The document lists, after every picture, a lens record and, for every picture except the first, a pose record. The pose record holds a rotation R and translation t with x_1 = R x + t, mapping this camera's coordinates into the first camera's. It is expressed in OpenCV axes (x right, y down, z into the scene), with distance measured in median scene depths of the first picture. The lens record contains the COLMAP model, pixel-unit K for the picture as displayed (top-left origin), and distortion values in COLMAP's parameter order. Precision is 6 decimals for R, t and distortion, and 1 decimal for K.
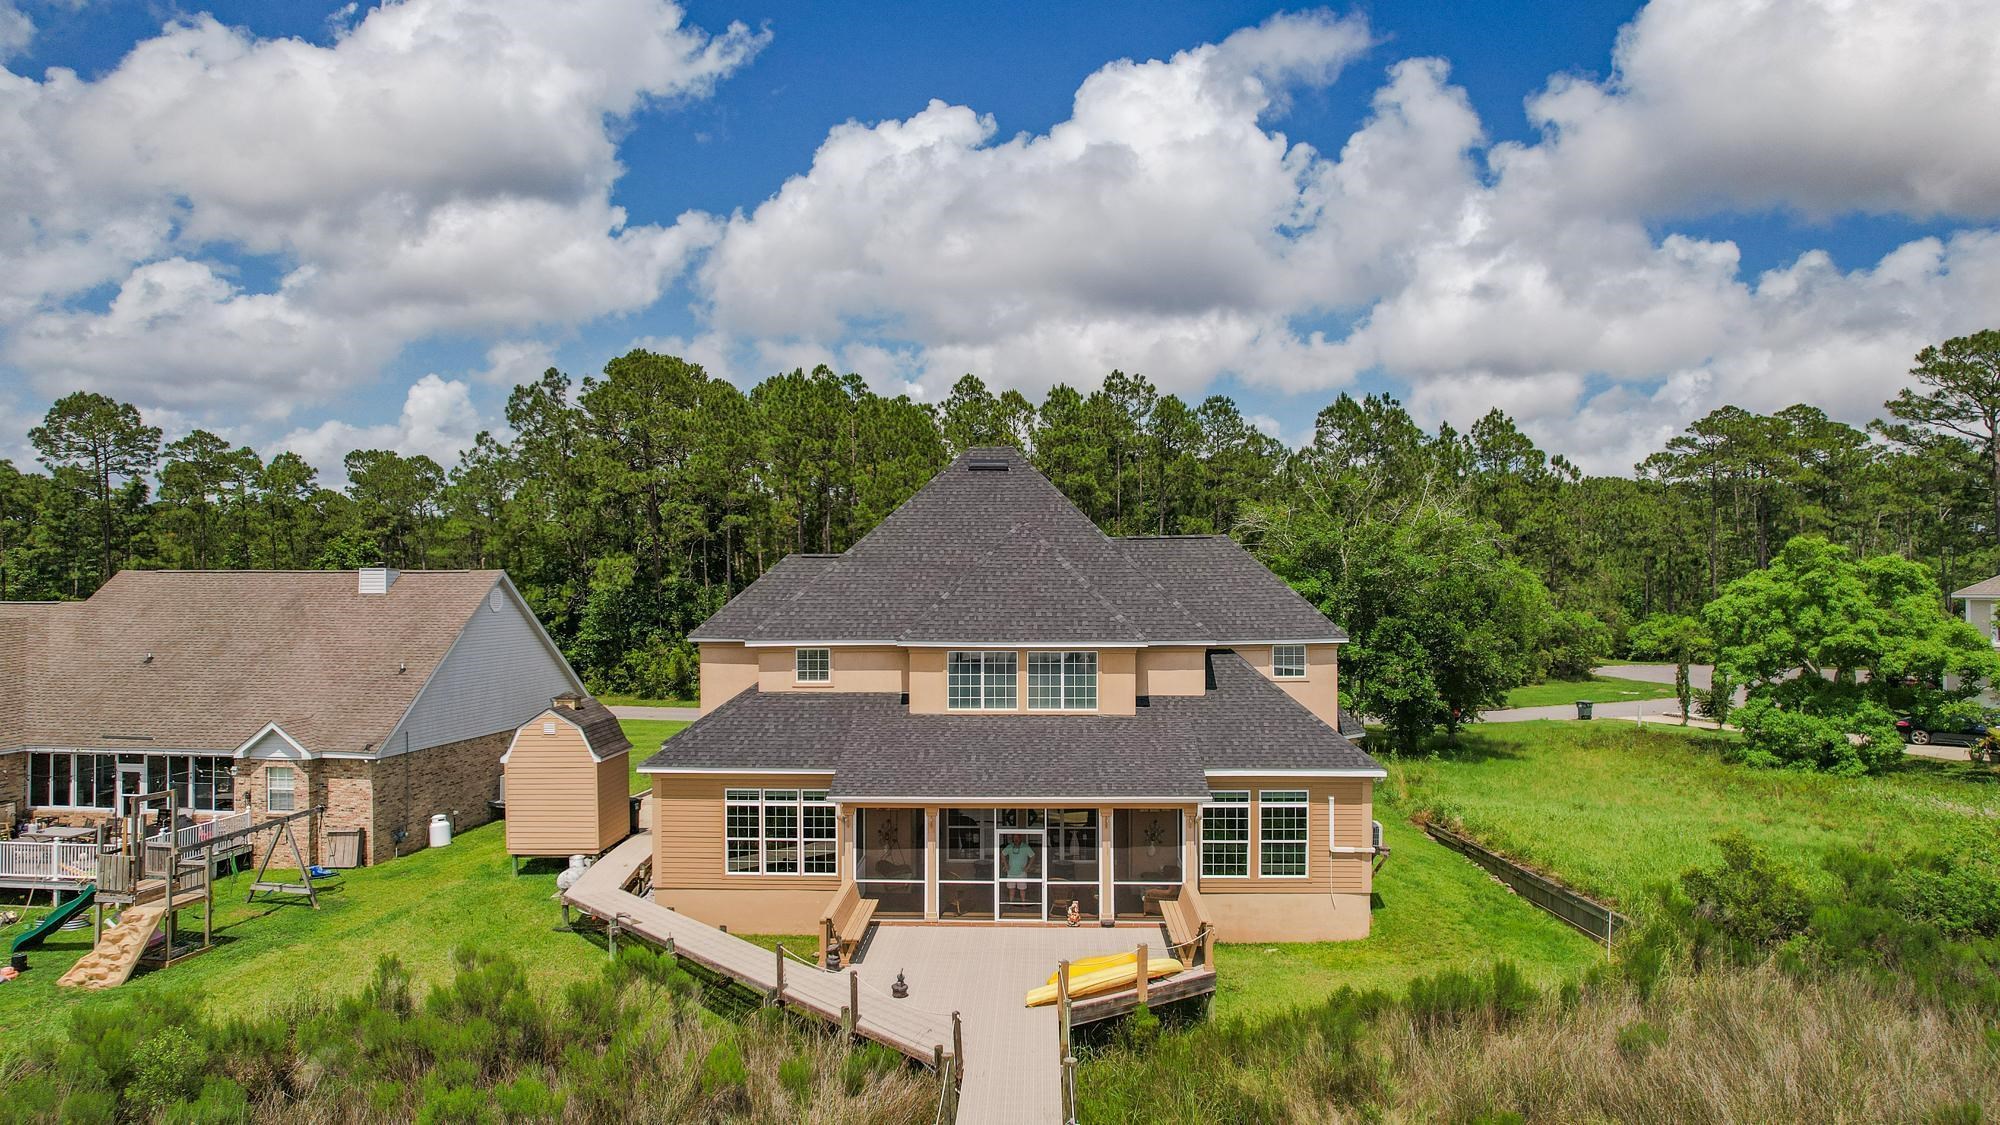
lens RADIAL K [[1267.1, 0, 1000.0], [0, 1267.1, 562.5], [0, 0, 1]] dist [-0.067595, 0.055308]
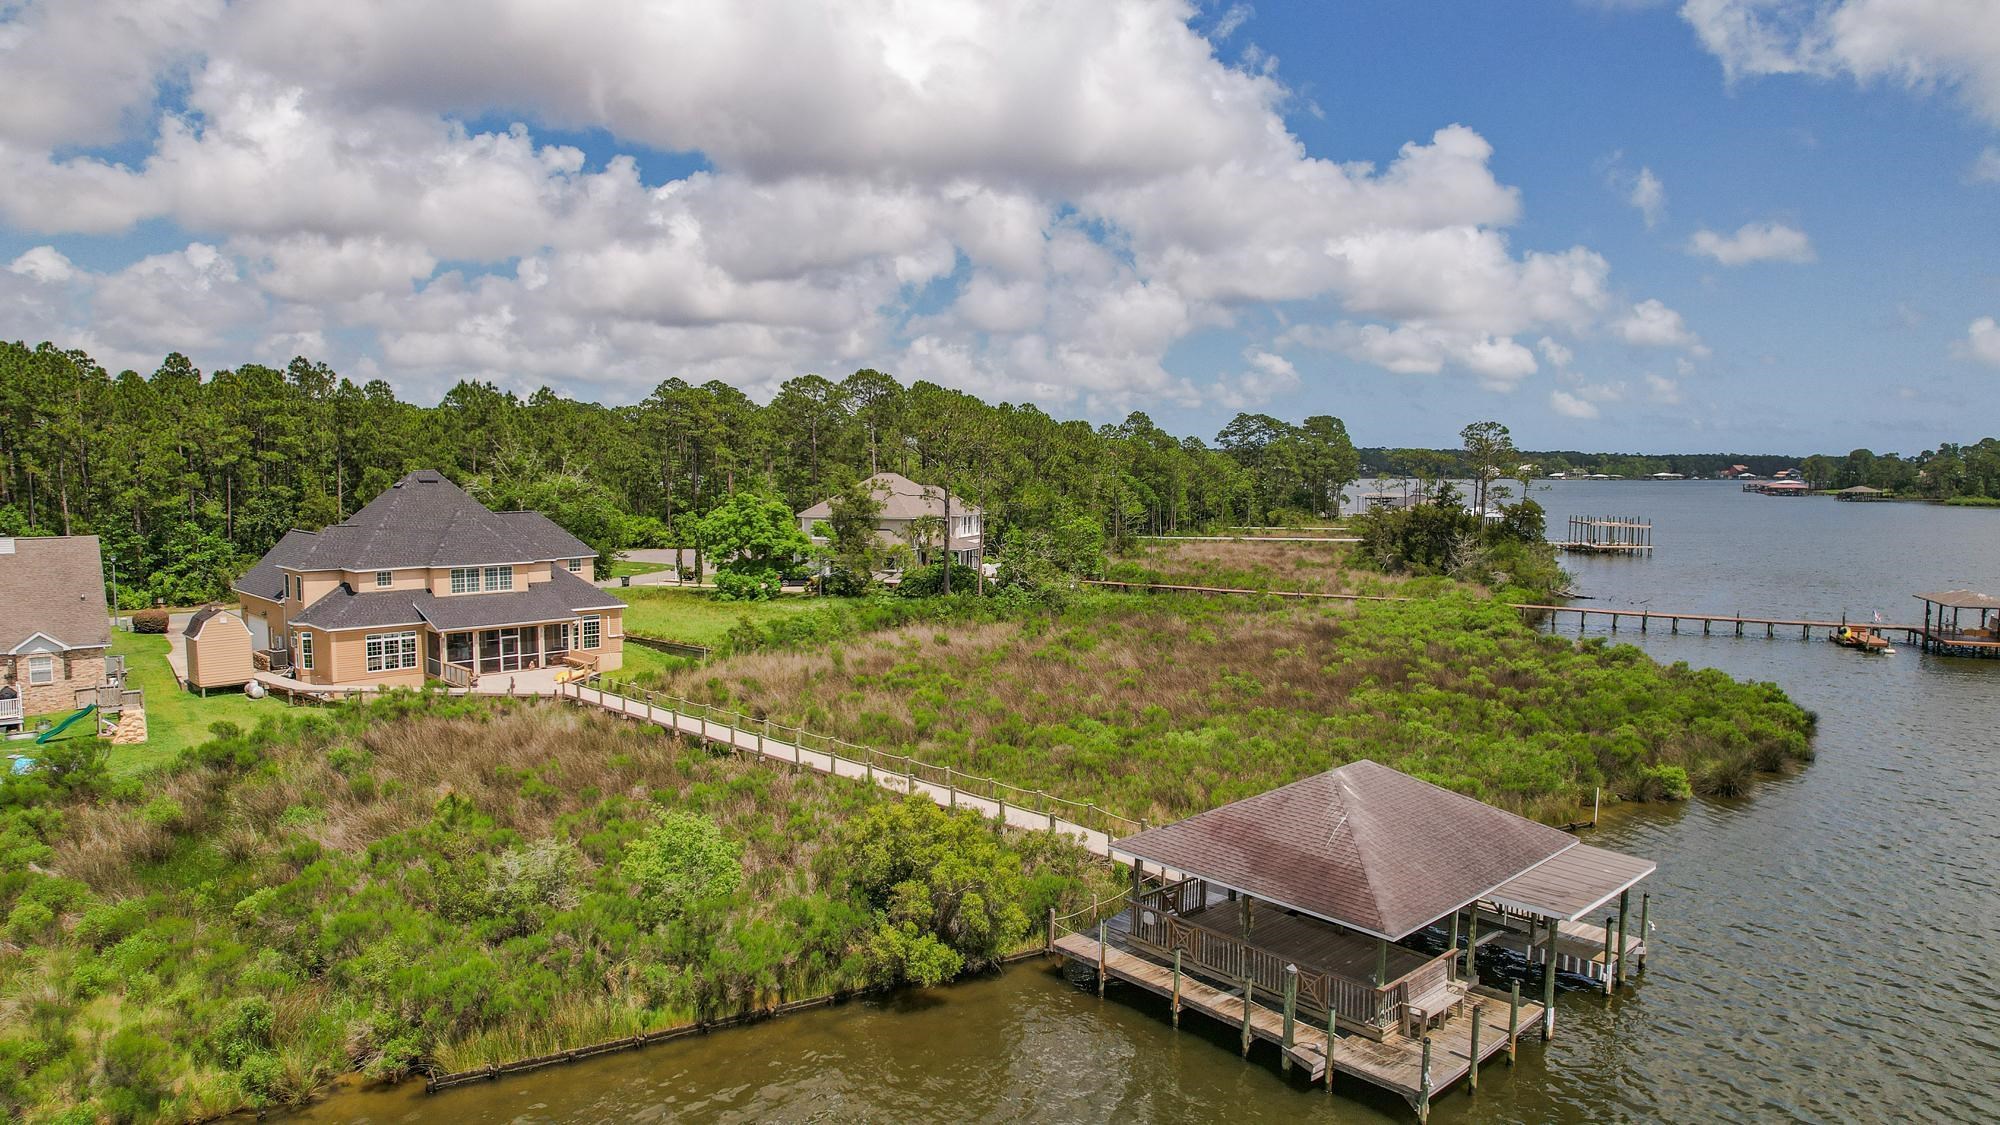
lens RADIAL K [[1267.1, 0, 1000.0], [0, 1267.1, 562.5], [0, 0, 1]] dist [-0.067595, 0.055308]
pose [[0.682368, -0.053033, 0.729082, -0.760577], [-0.016134, 0.996029, 0.087551, -0.117677], [-0.730830, -0.071506, 0.678803, -0.957592]]
